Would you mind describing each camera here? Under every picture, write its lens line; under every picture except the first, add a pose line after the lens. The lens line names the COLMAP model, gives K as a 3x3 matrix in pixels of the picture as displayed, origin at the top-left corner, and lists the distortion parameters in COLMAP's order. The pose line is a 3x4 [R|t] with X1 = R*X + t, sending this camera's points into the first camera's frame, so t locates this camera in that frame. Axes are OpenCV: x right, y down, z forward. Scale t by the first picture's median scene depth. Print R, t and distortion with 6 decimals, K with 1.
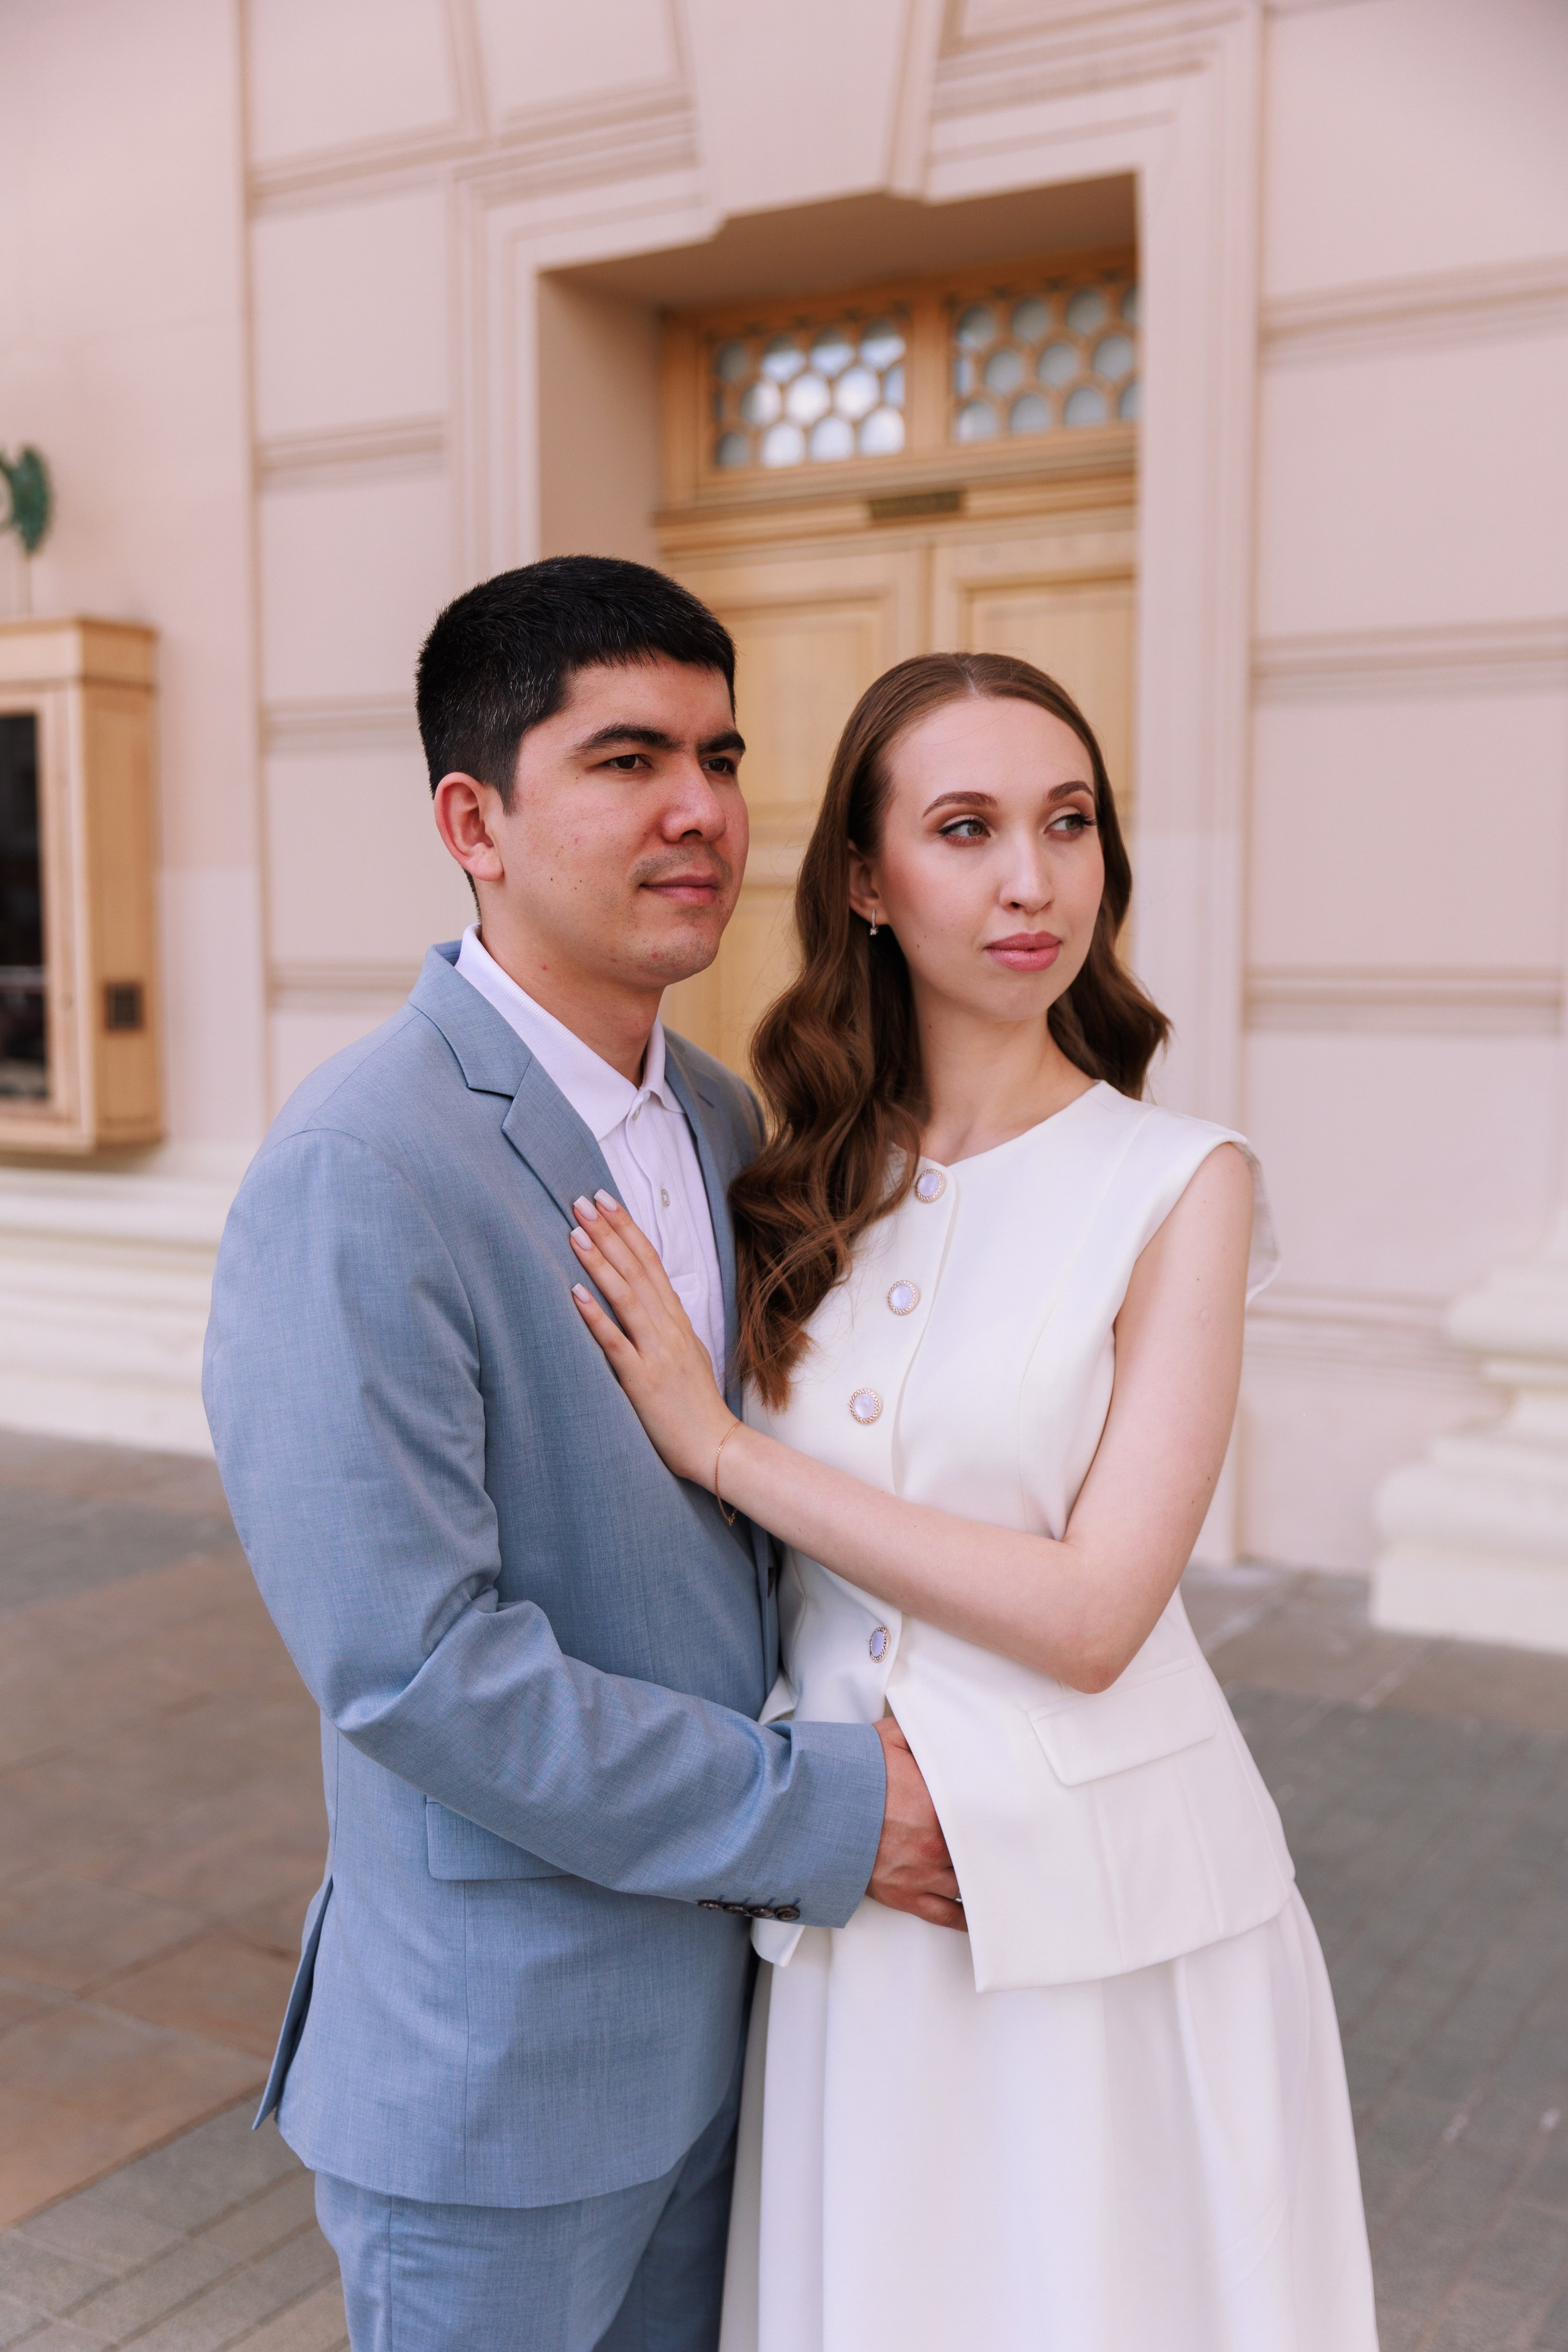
lens RADIAL K [[2466.3, 0, 784.6], [0, 2466.3, 1214.6], [0, 0, 1]] dist [-0.002079, -0.008972]
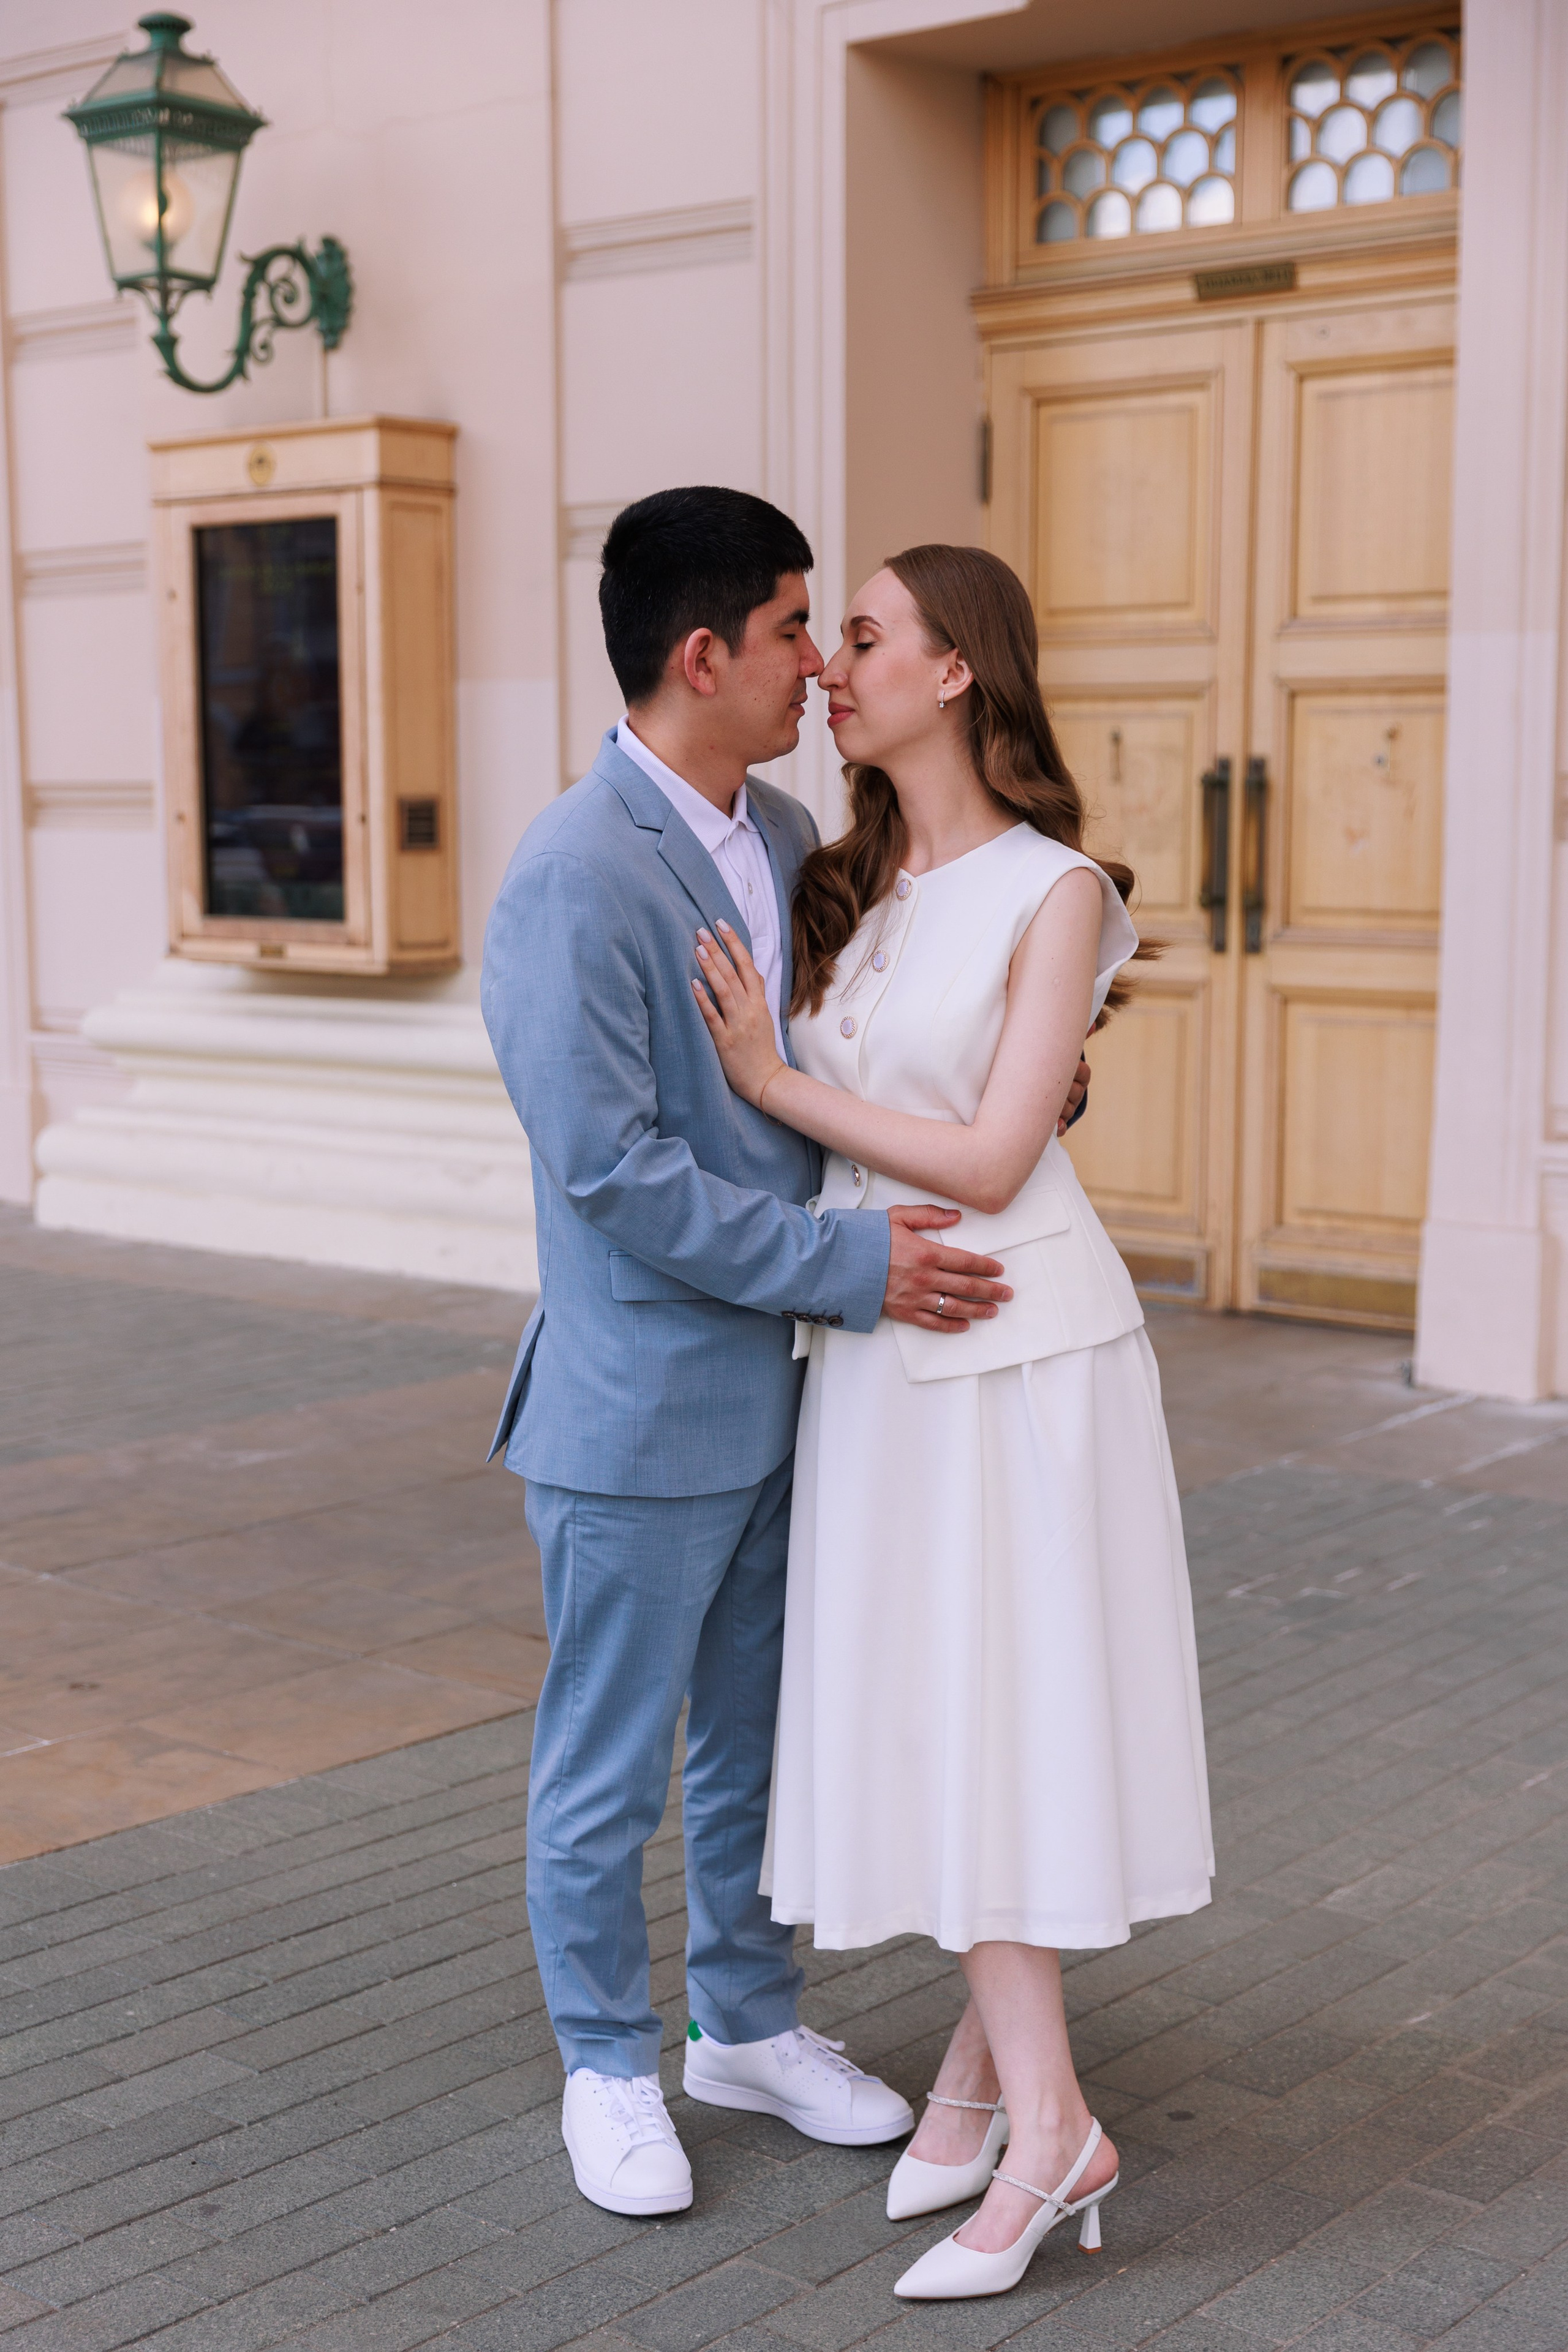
lens RADIAL K [[3272.8, 0, 784.0], [0, 3272.8, 1176.0], [0, 0, 1]] dist [-0.133718, 0.919236]
pose [[0.988819, 0.010710, -0.148738, 0.067287], [-0.008018, 0.999793, 0.018685, 0.030936], [0.148907, -0.017284, 0.988700, -0.257048]]
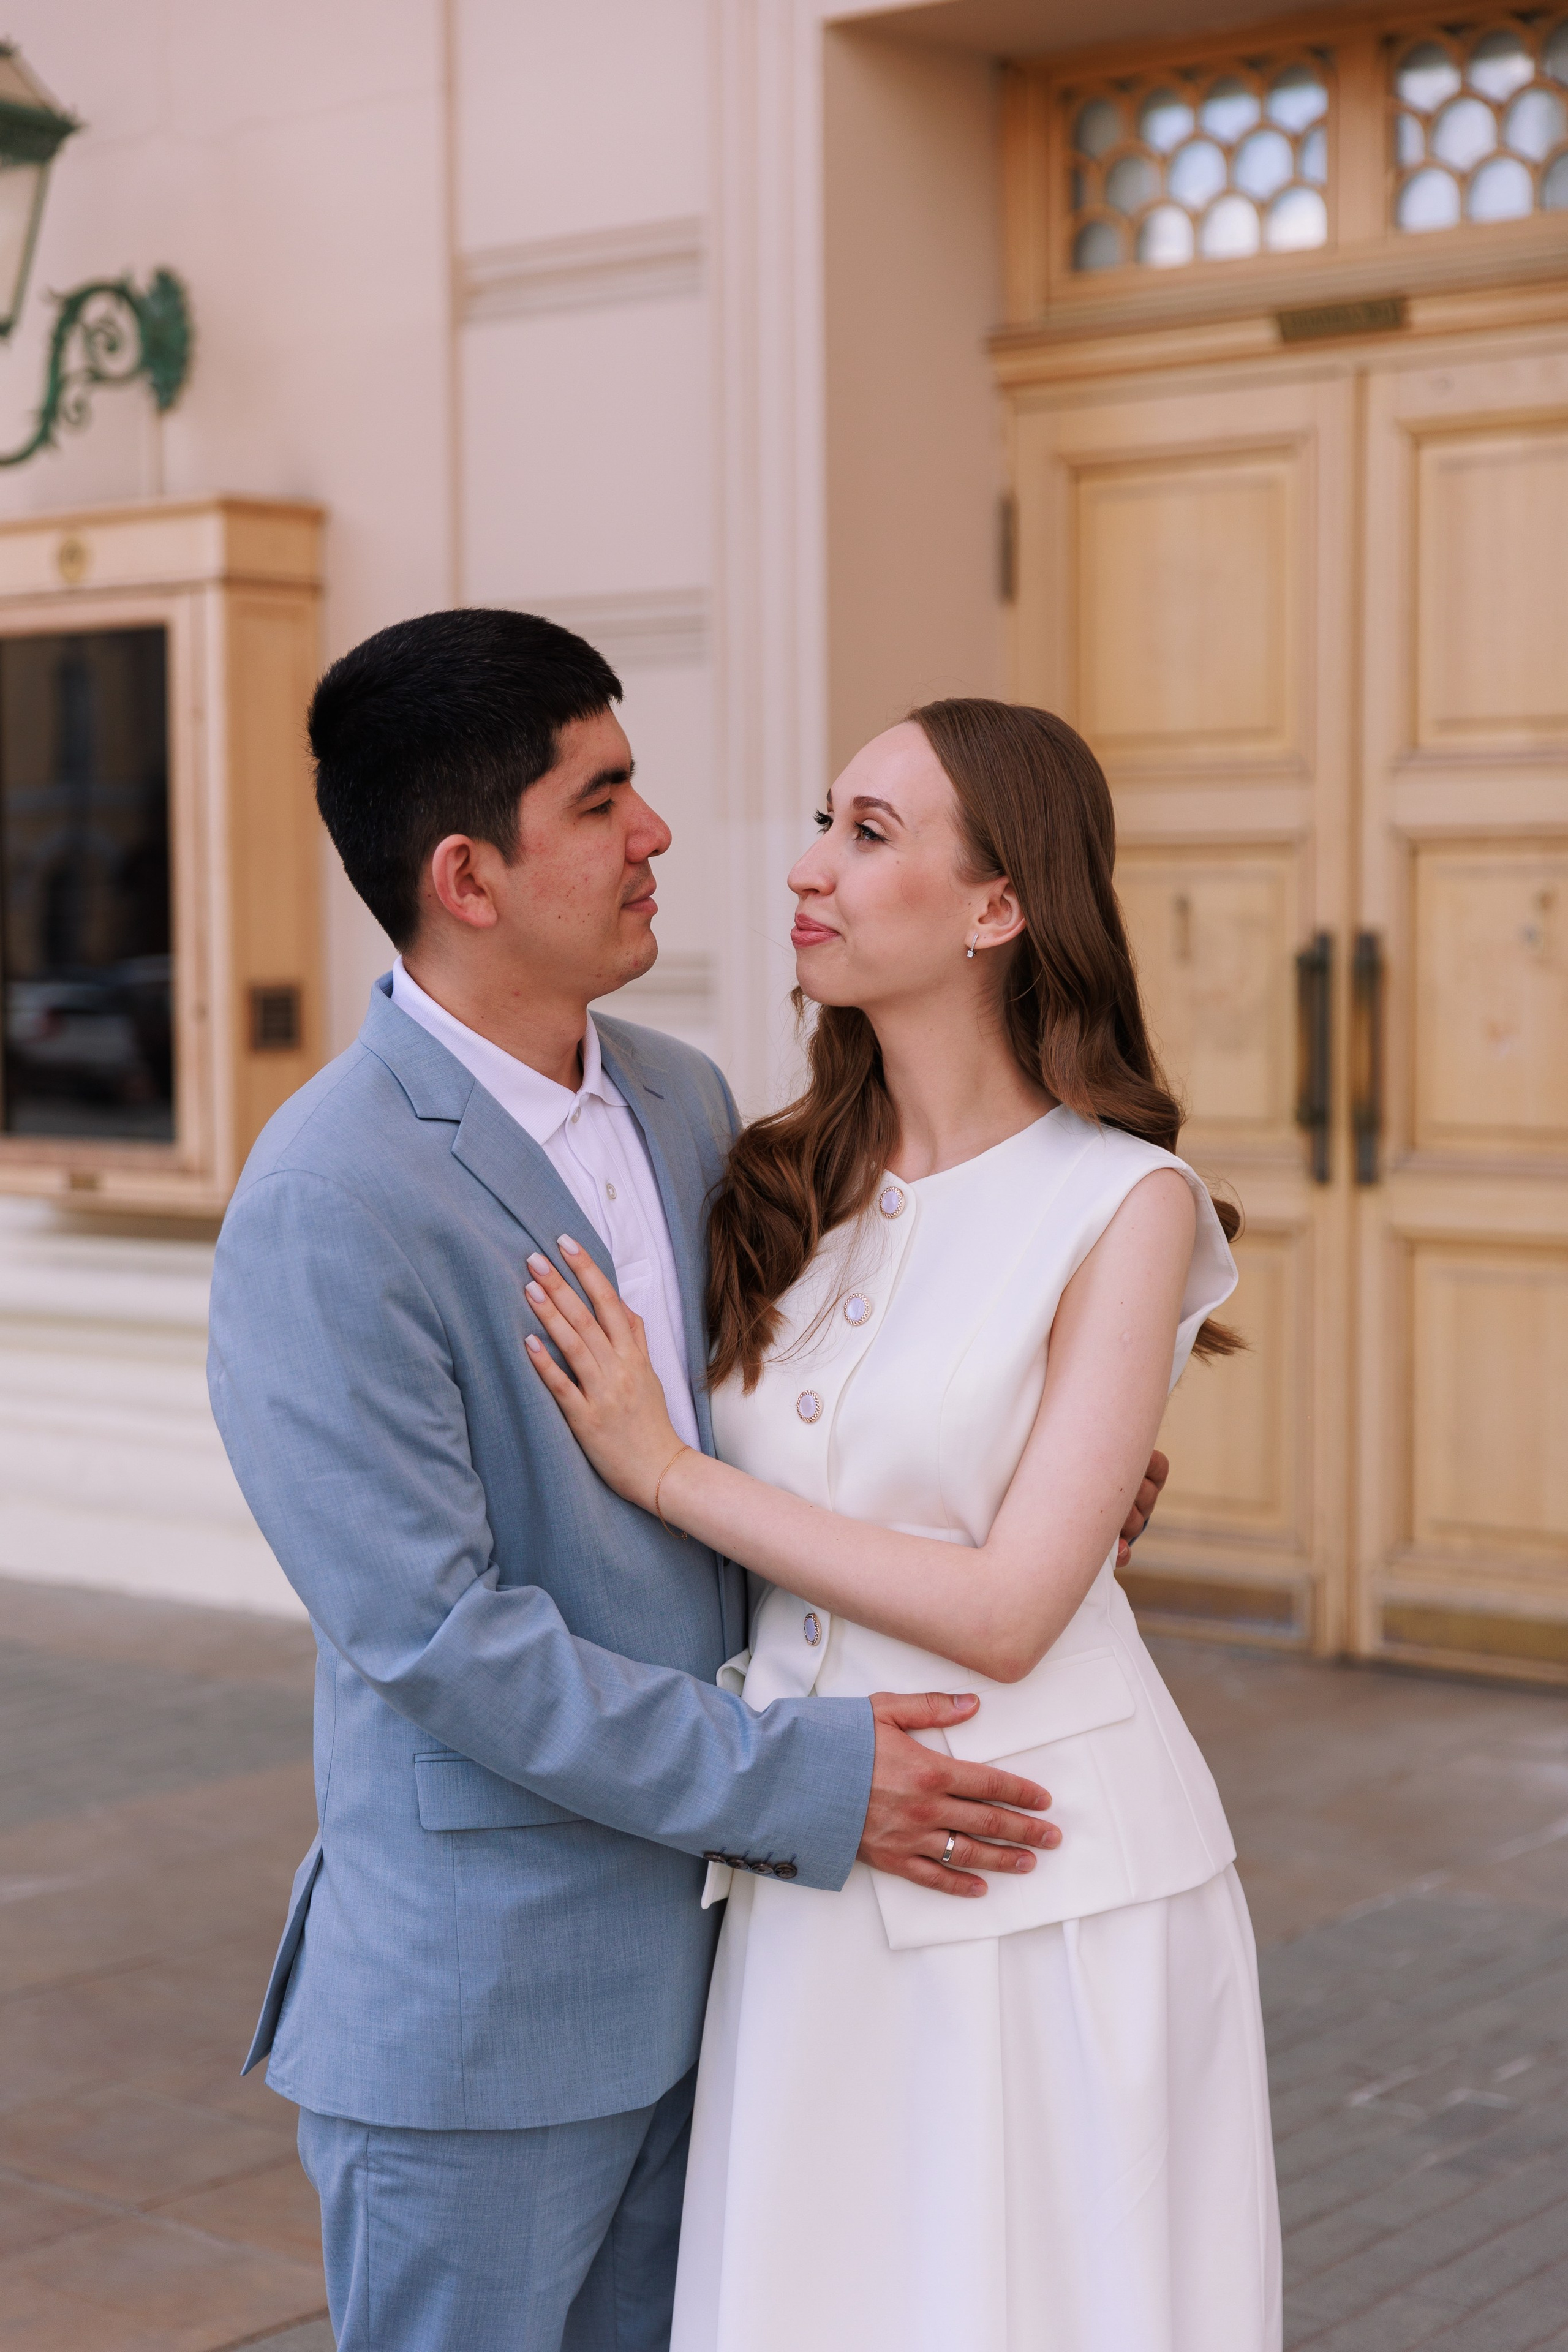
lens RADIAL K [[4062.5, 0, 756.0], [0, 4062.5, 1008.0], [0, 0, 1]] dist [-0.328228, 4.226252]
pose [[0.987989, -0.008167, -0.154308, 0.064250], [-0.004434, 0.996693, -0.081141, 0.010732], [0.154461, 0.080851, 0.984685, -0.176572]]
